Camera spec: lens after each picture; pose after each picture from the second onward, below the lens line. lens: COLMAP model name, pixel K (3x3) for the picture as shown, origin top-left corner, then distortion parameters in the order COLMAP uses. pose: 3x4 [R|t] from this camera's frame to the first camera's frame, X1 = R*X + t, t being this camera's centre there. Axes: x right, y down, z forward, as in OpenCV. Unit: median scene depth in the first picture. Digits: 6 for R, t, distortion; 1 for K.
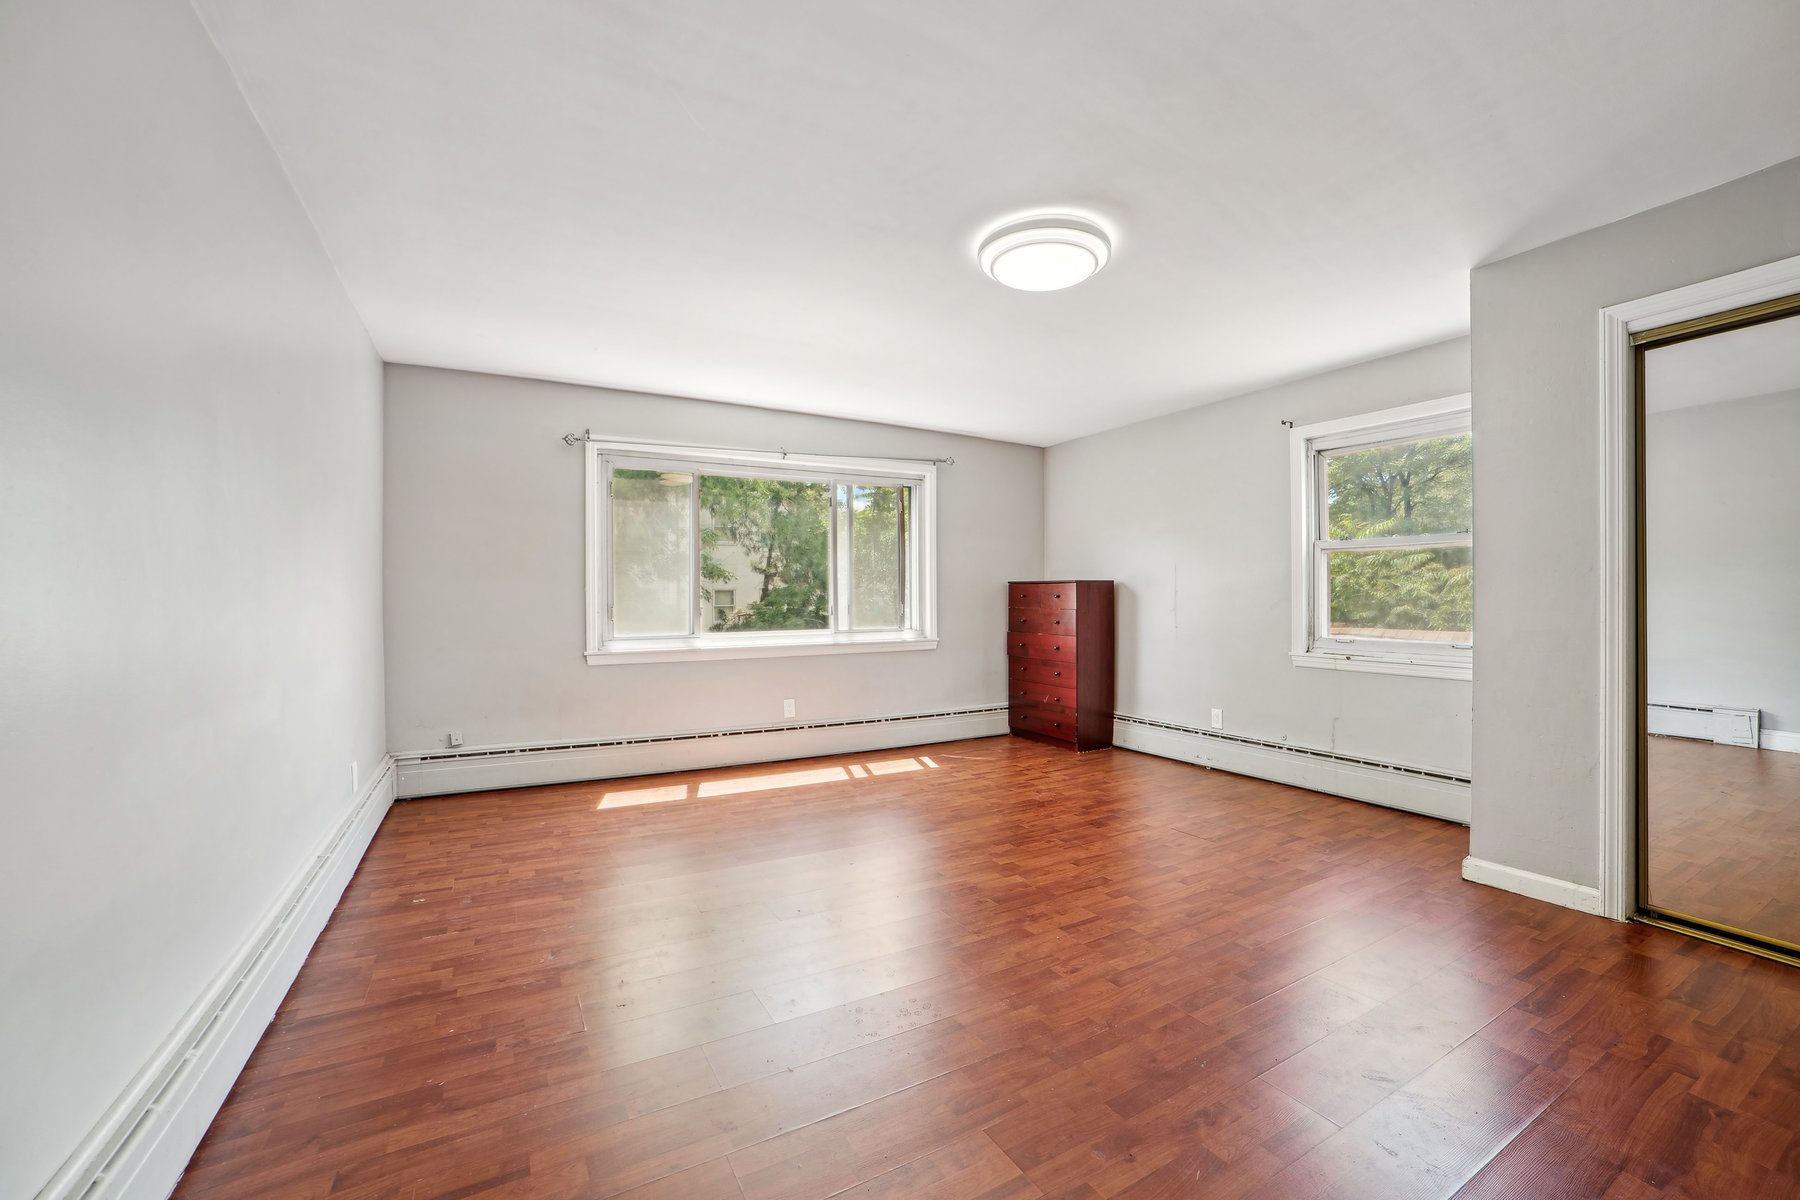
lens RADIAL K [[703.5, 0, 904.2], [0, 703.5, 599.4], [0, 0, 1]] dist [-0.008761, 0.001064]
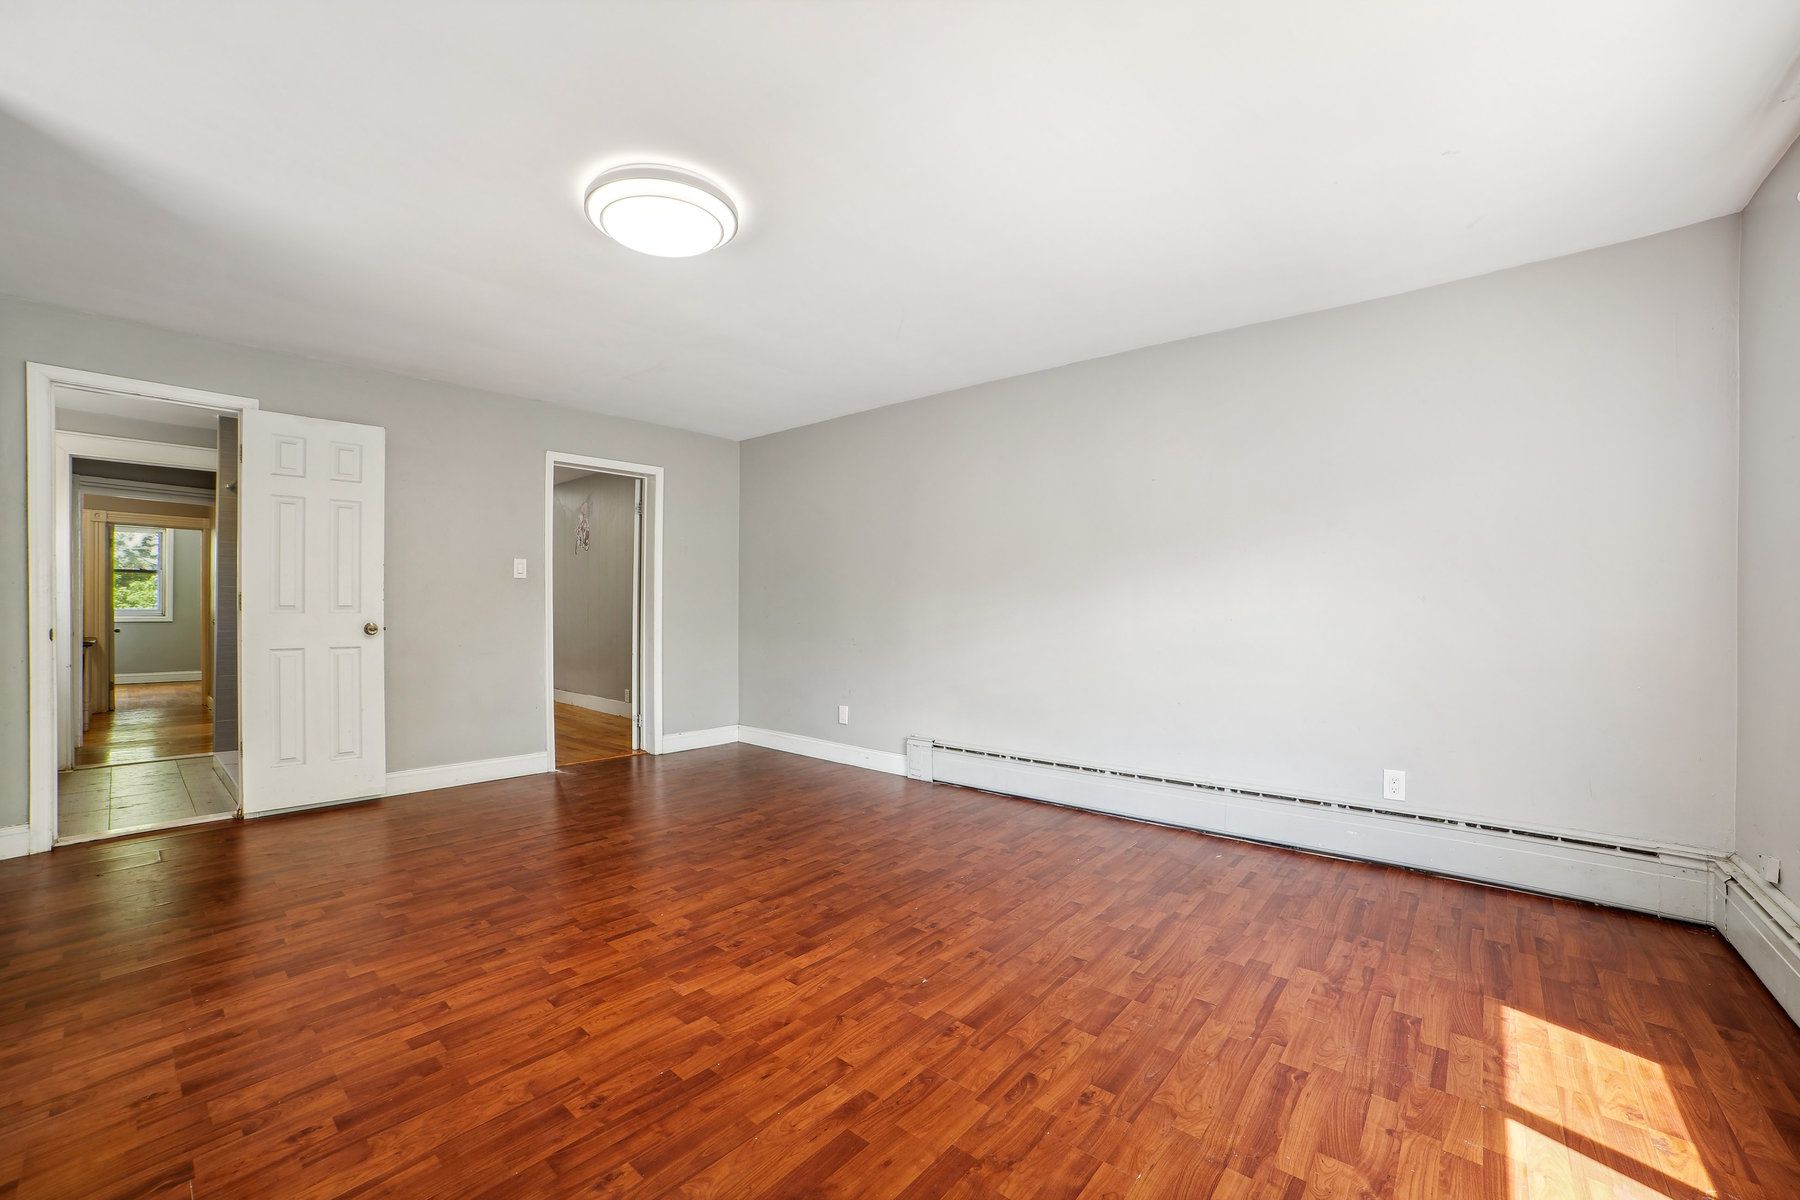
lens RADIAL K [[703.5, 0, 900.0], [0, 703.5, 604.3], [0, 0, 1]] dist [-0.008761, 0.001064]
pose [[-0.937837, 0.003737, -0.347055, 0.176717], [0.004847, 0.999986, -0.002331, 0.002204], [0.347042, -0.003869, -0.937842, 1.533295]]
